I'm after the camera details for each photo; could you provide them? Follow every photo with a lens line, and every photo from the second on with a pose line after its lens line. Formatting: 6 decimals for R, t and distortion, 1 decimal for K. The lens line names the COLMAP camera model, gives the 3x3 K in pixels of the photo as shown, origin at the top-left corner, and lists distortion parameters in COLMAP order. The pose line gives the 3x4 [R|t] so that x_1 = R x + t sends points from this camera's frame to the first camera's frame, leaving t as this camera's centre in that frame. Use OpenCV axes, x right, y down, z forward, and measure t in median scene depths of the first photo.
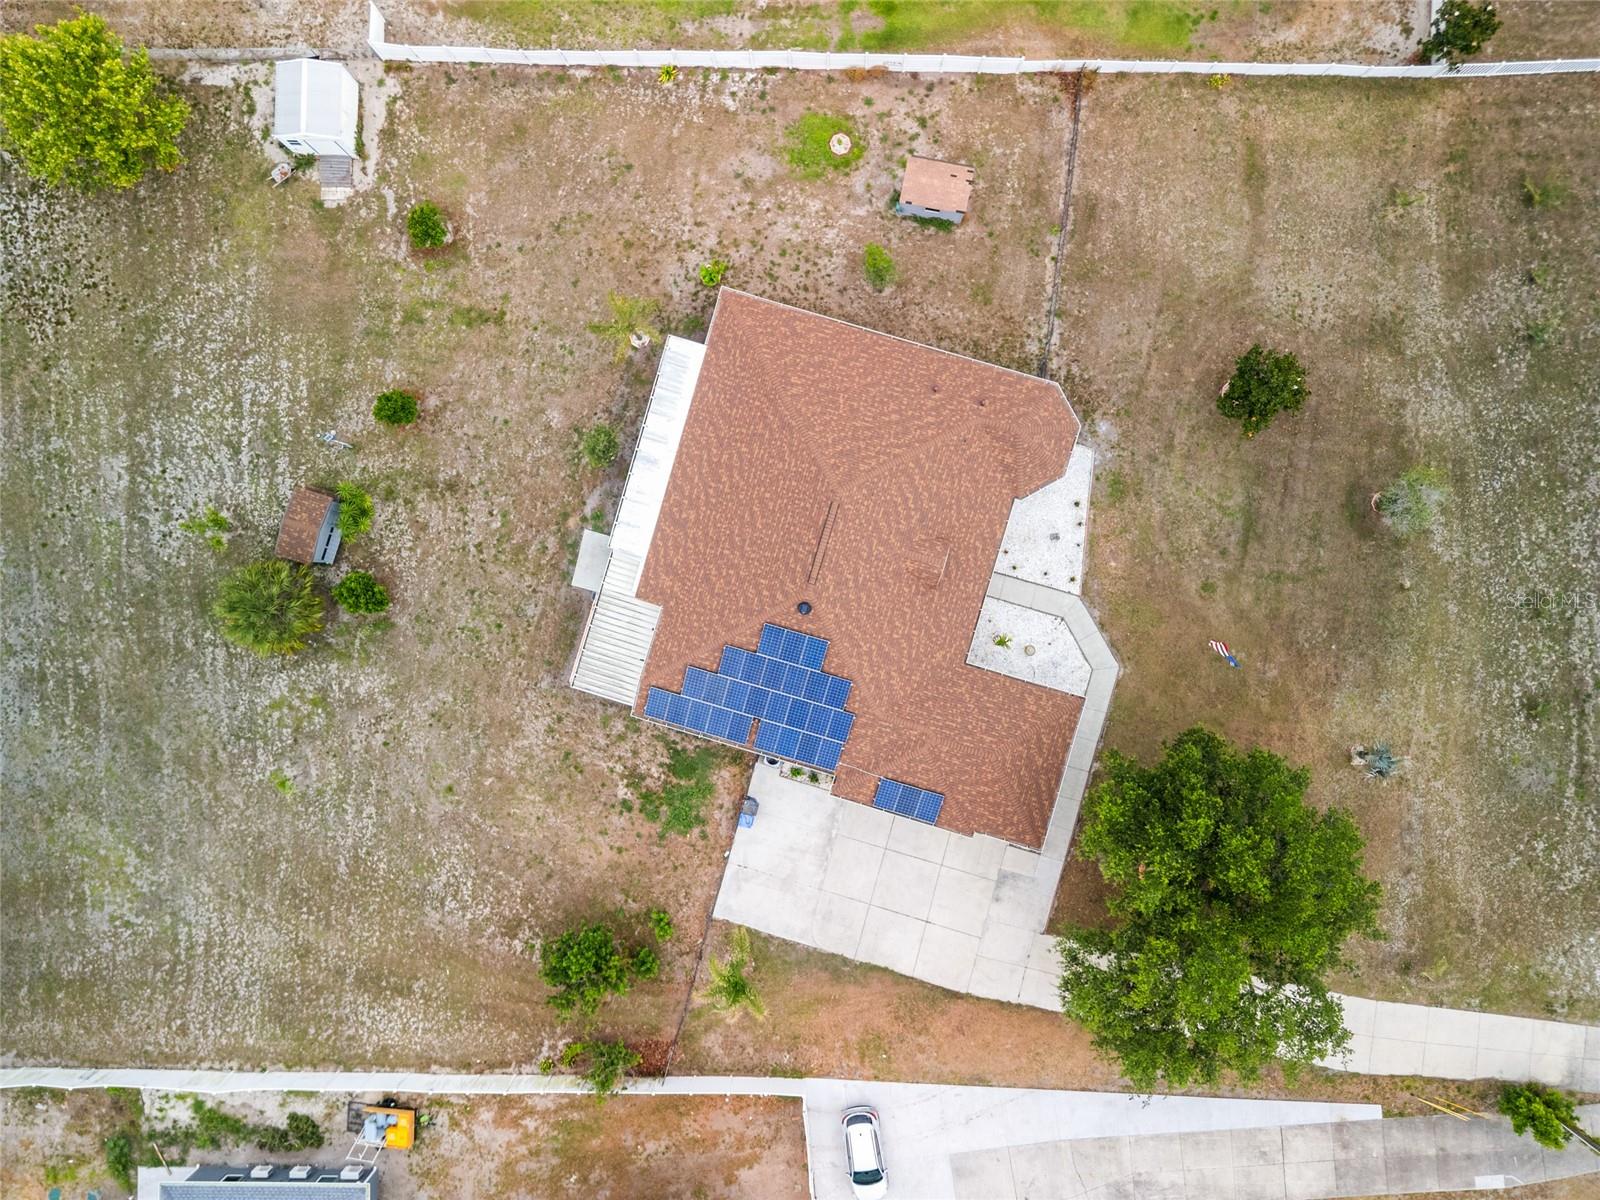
lens RADIAL K [[1114.3, 0, 801.5], [0, 1114.3, 603.0], [0, 0, 1]] dist [0.070411, -0.064234]
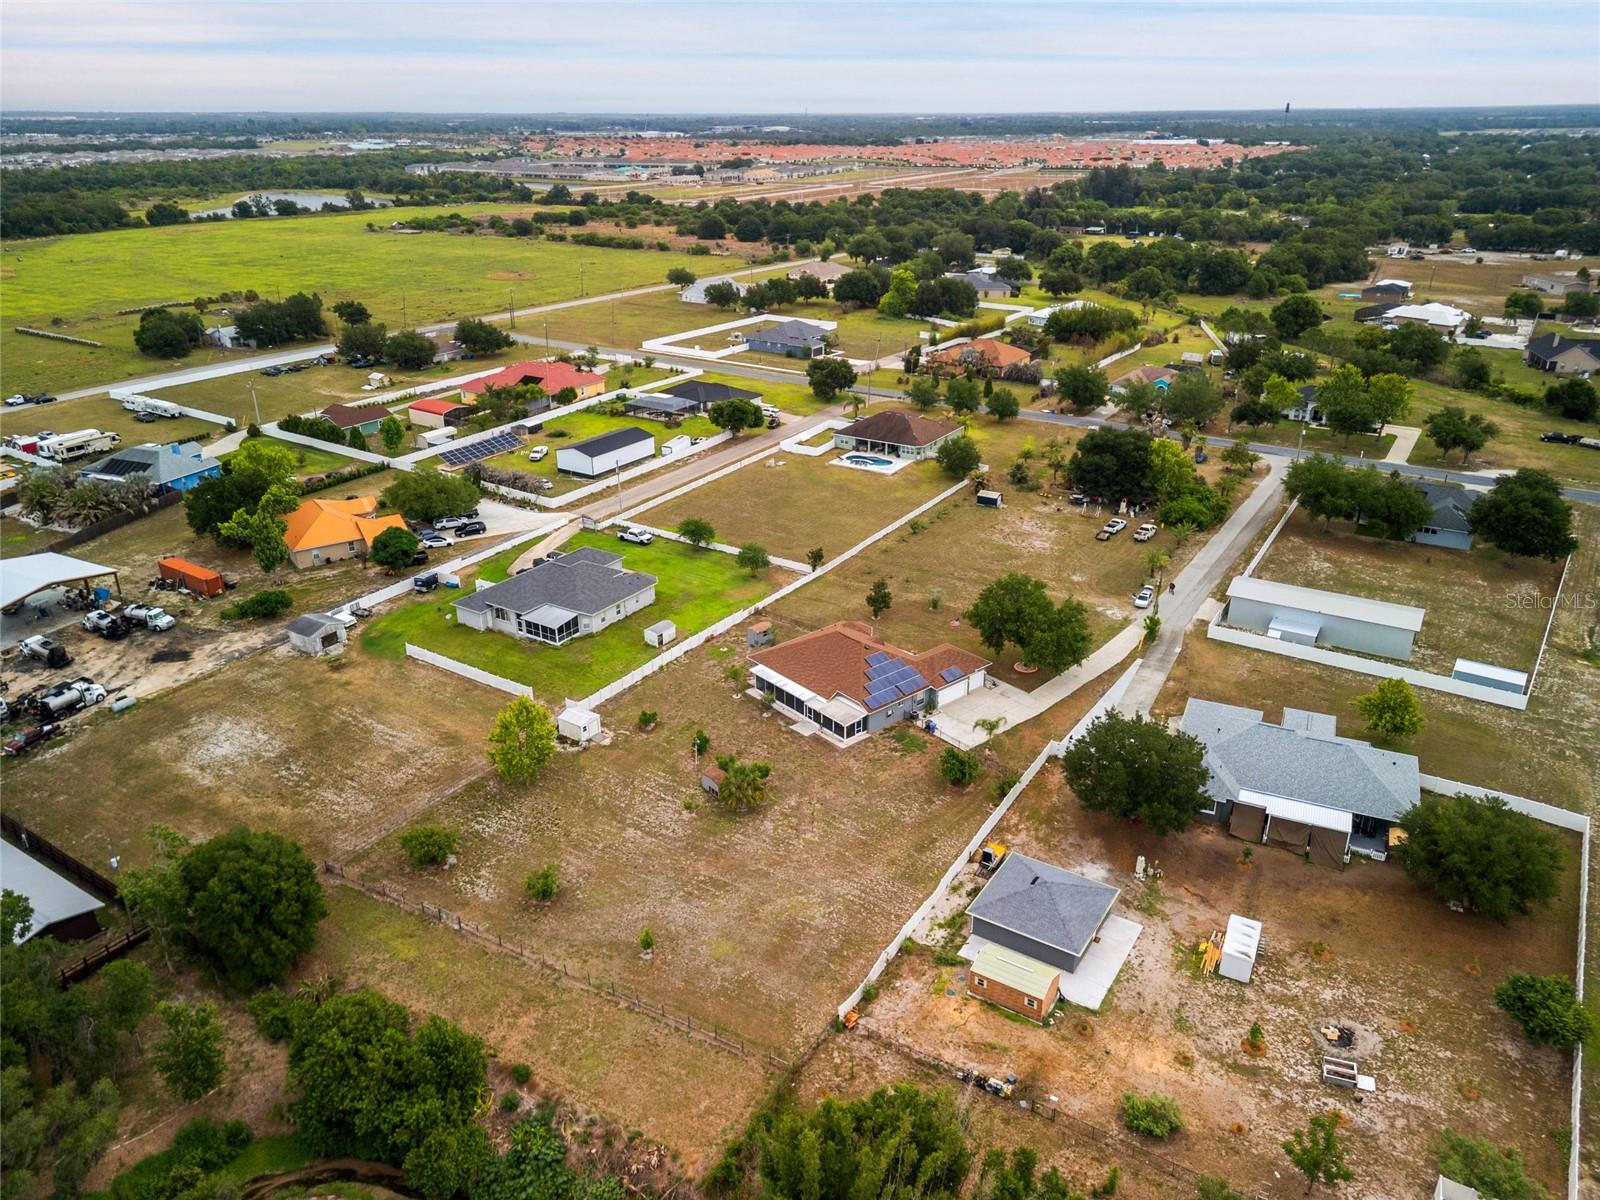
lens RADIAL K [[1114.3, 0, 801.5], [0, 1114.3, 603.0], [0, 0, 1]] dist [0.070411, -0.064234]
pose [[0.544774, -0.317442, 0.776178, -1.886308], [0.838574, 0.210592, -0.502439, 1.057643], [-0.003961, 0.924598, 0.380924, -0.117561]]
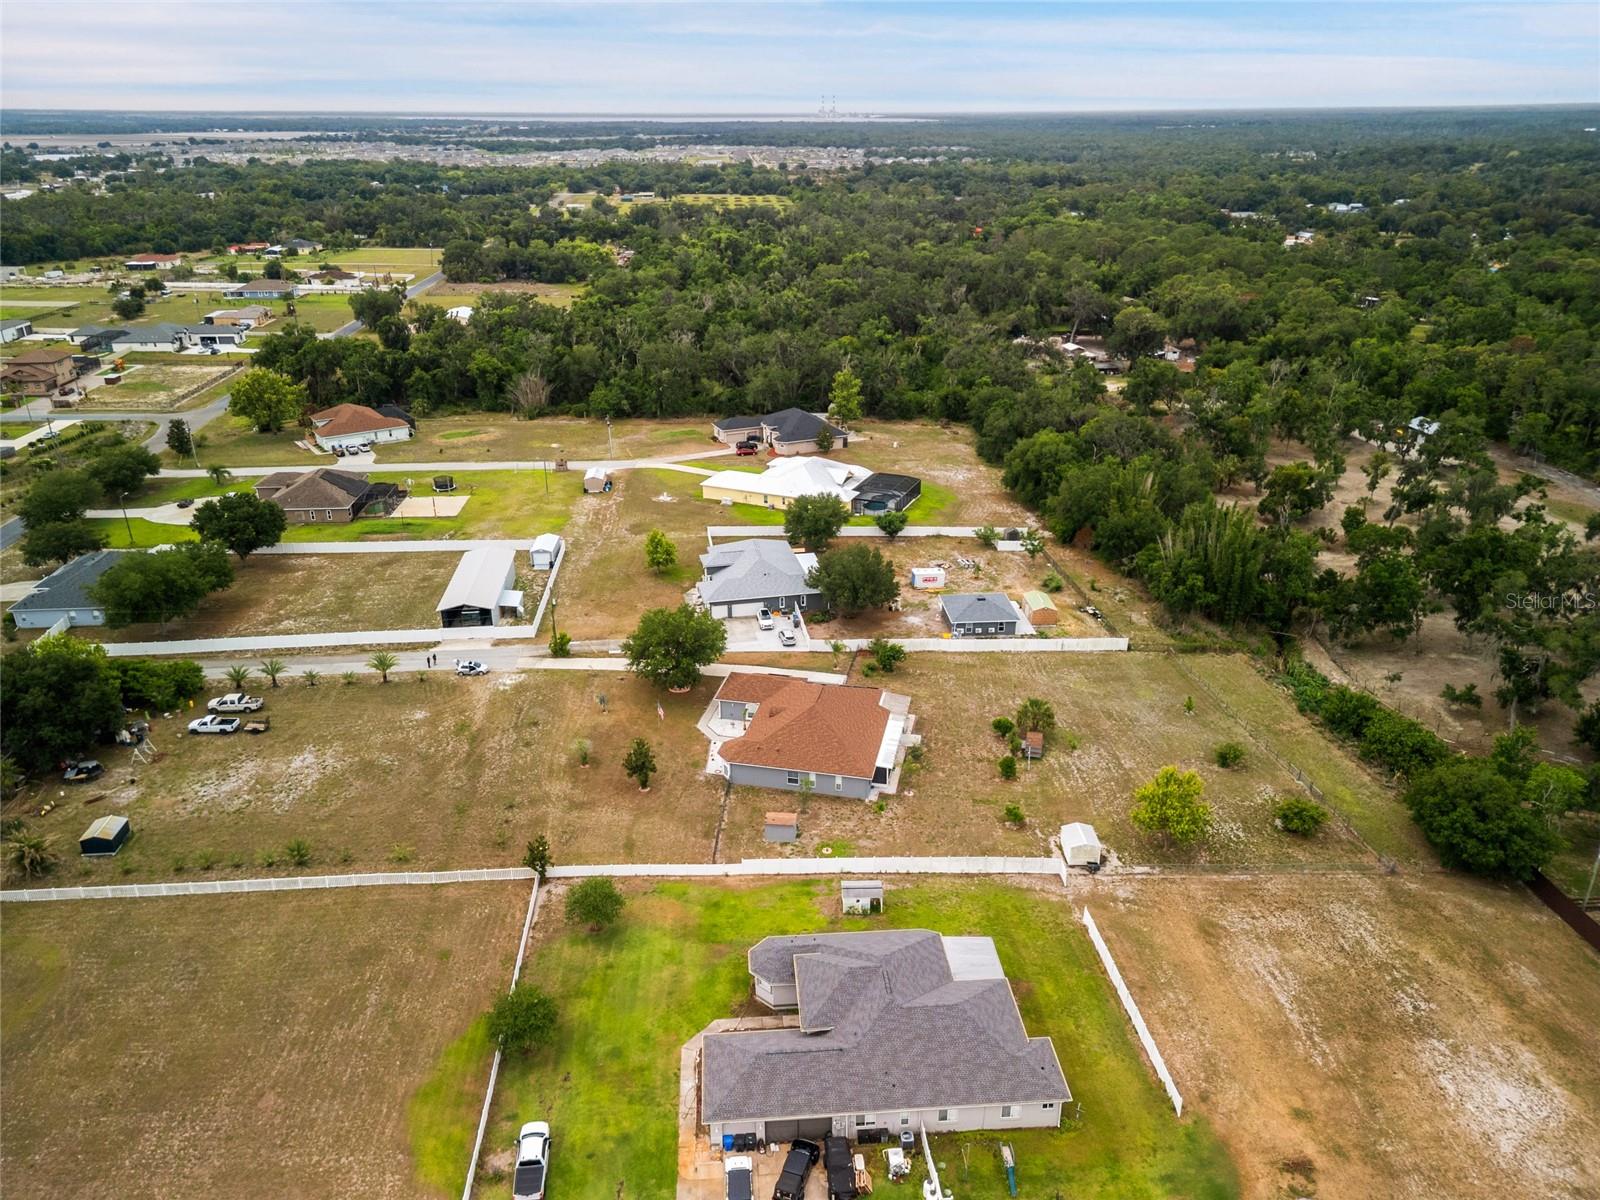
lens RADIAL K [[1114.3, 0, 801.5], [0, 1114.3, 603.0], [0, 0, 1]] dist [0.070411, -0.064234]
pose [[-0.997276, 0.049159, -0.054984, 0.168520], [-0.070123, -0.400914, 0.913428, -2.082764], [0.022860, 0.914796, 0.403269, -0.241413]]
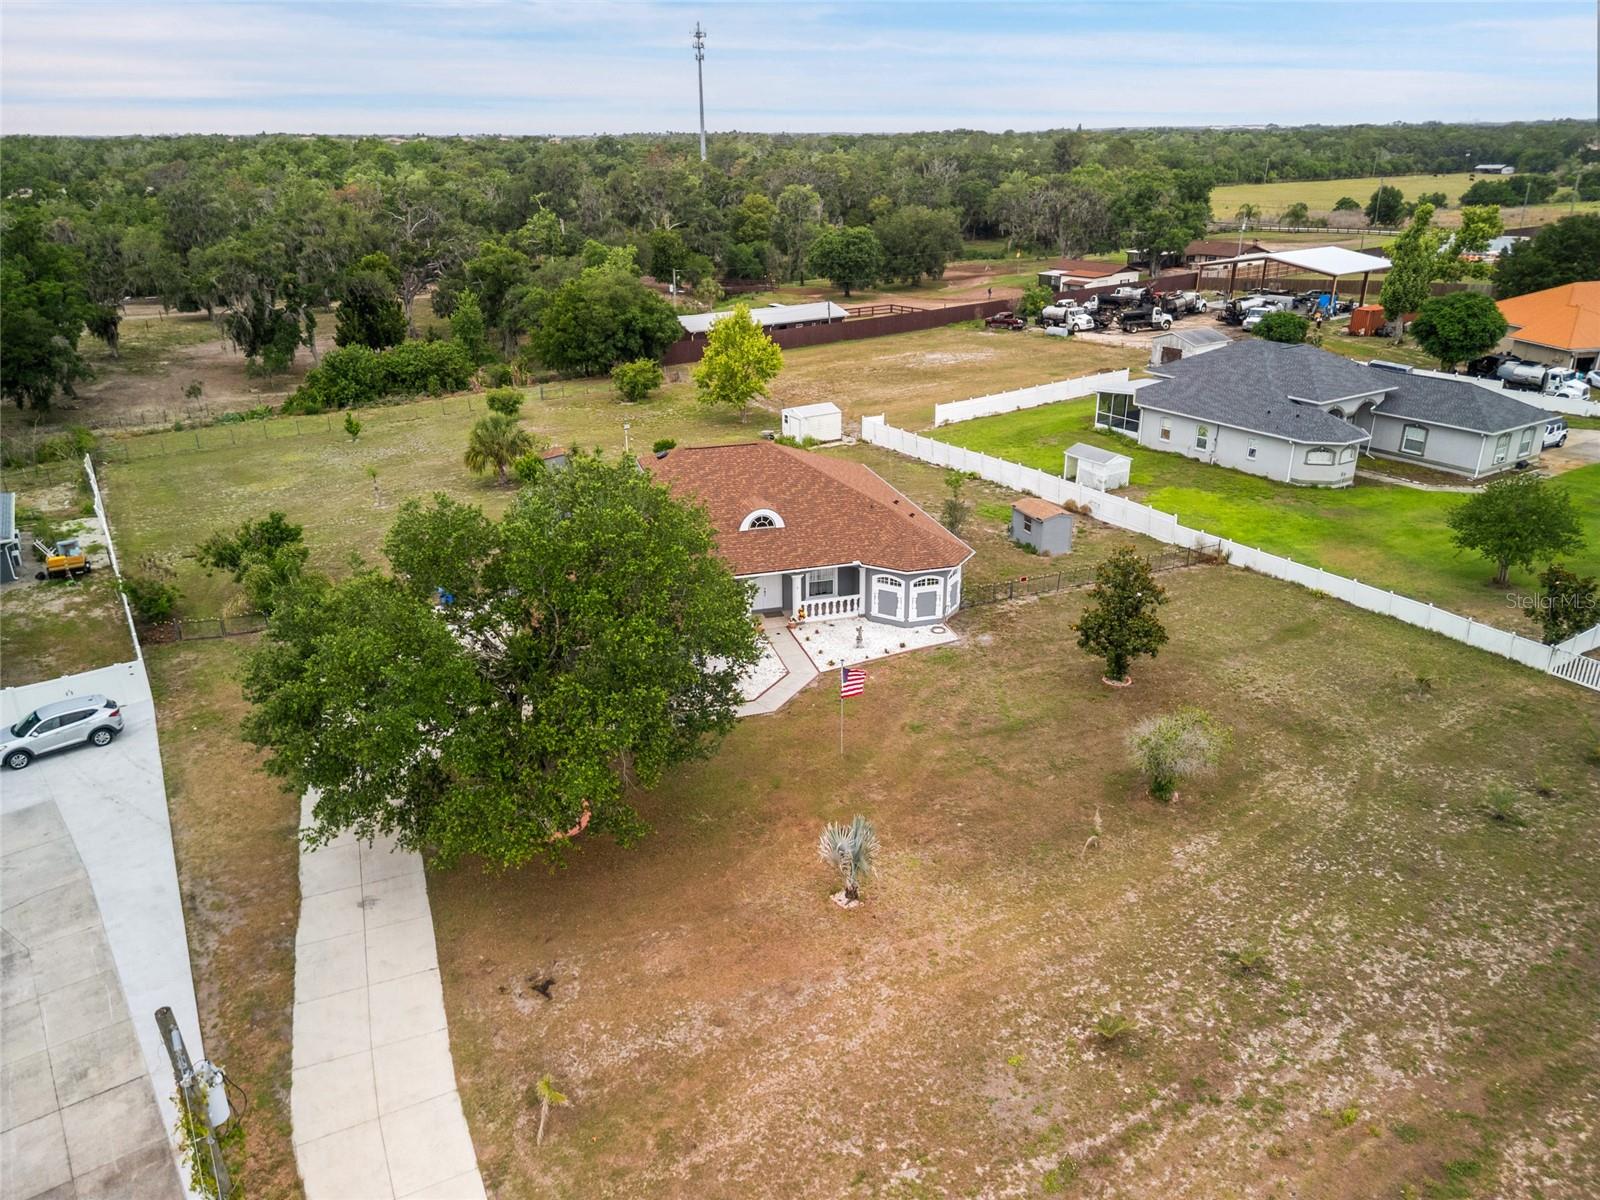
lens RADIAL K [[1114.3, 0, 801.5], [0, 1114.3, 603.0], [0, 0, 1]] dist [0.070411, -0.064234]
pose [[0.535294, 0.336963, -0.774543, 0.880776], [-0.844646, 0.207357, -0.493534, 0.415647], [-0.005696, 0.918401, 0.395611, 0.601357]]
